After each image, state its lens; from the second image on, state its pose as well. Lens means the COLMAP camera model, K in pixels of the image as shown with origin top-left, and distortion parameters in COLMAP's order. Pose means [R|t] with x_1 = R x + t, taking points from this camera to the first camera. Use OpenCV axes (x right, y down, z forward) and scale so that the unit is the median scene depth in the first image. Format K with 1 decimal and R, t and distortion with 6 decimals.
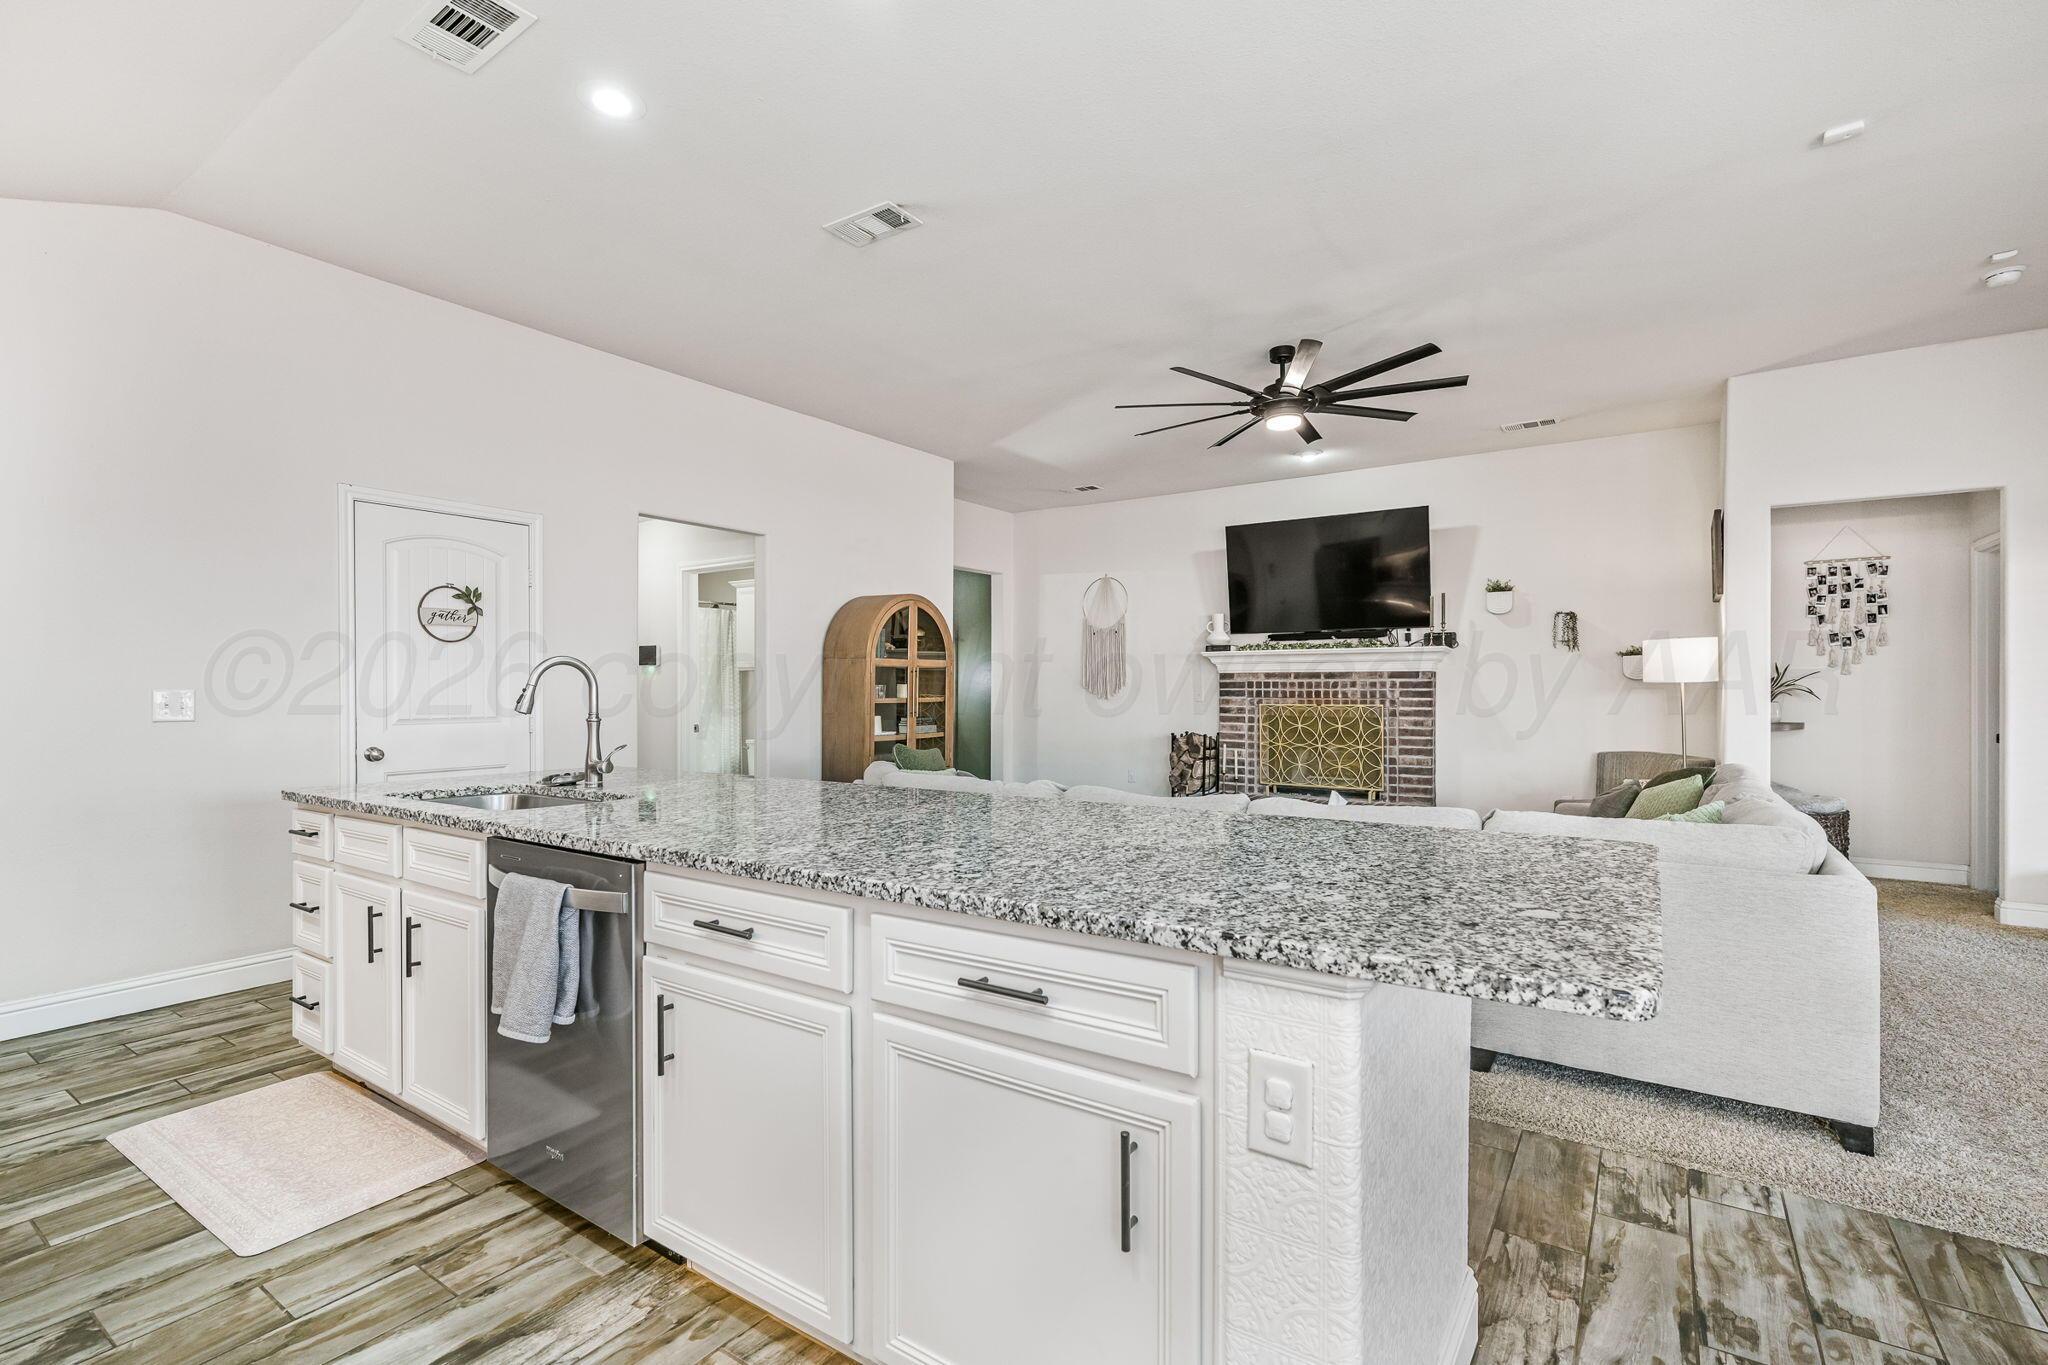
lens RADIAL K [[936.0, 0, 1024.3], [0, 936.0, 694.6], [0, 0, 1]] dist [0.001903, 0.000378]
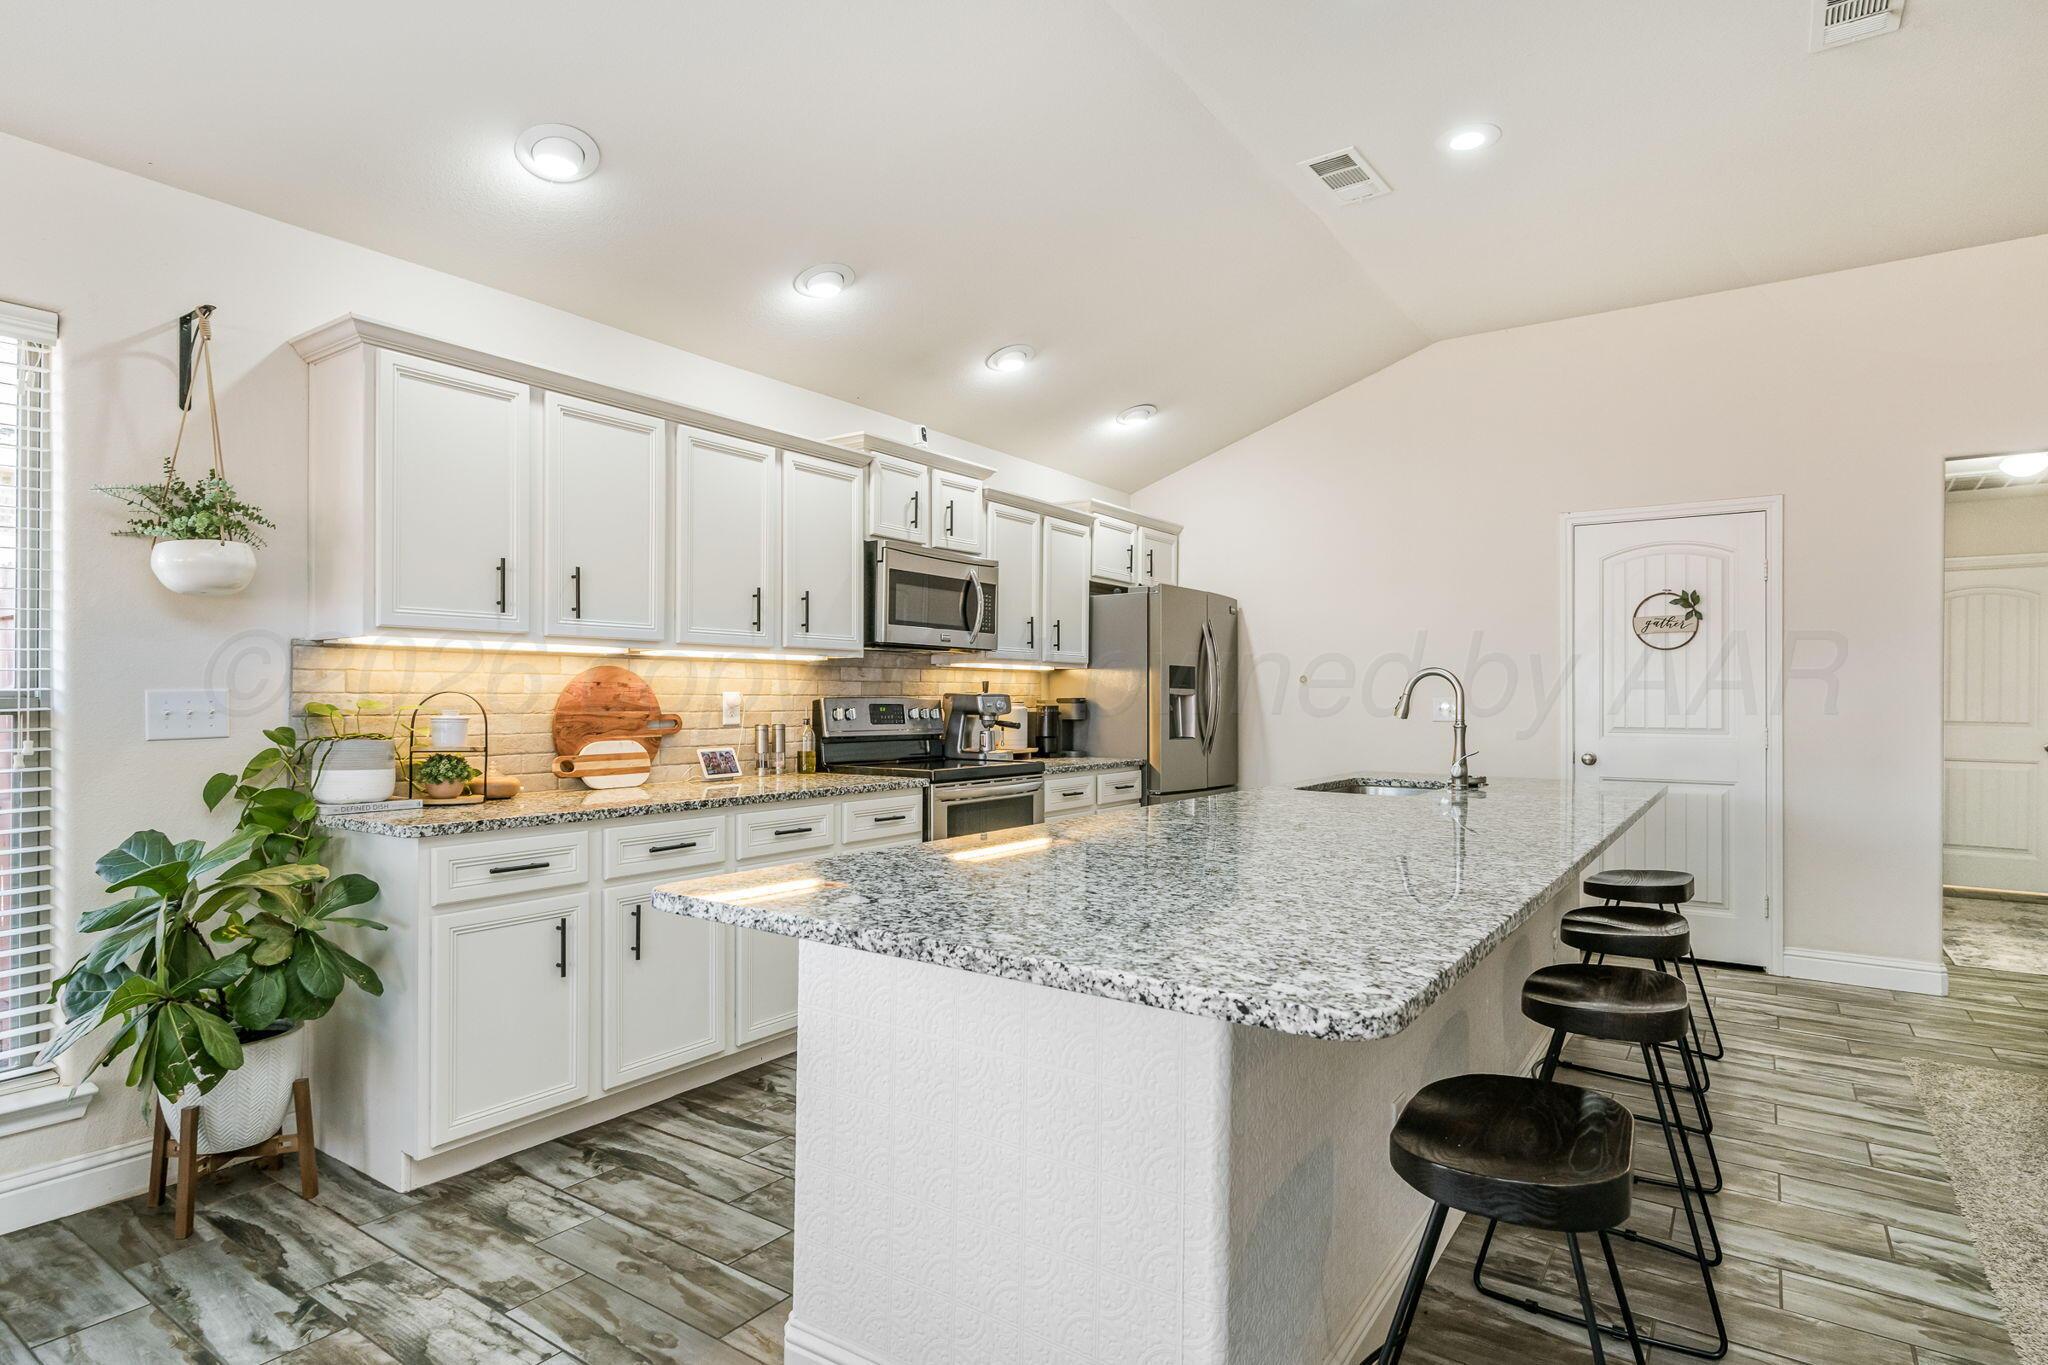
lens RADIAL K [[1063.3, 0, 1012.8], [0, 1063.3, 690.9], [0, 0, 1]] dist [0.003470, 0.000371]
pose [[-0.019038, -0.005507, -0.999804, 0.292474], [-0.007325, 0.999959, -0.005368, -0.001403], [0.999792, 0.007221, -0.019078, 0.198145]]
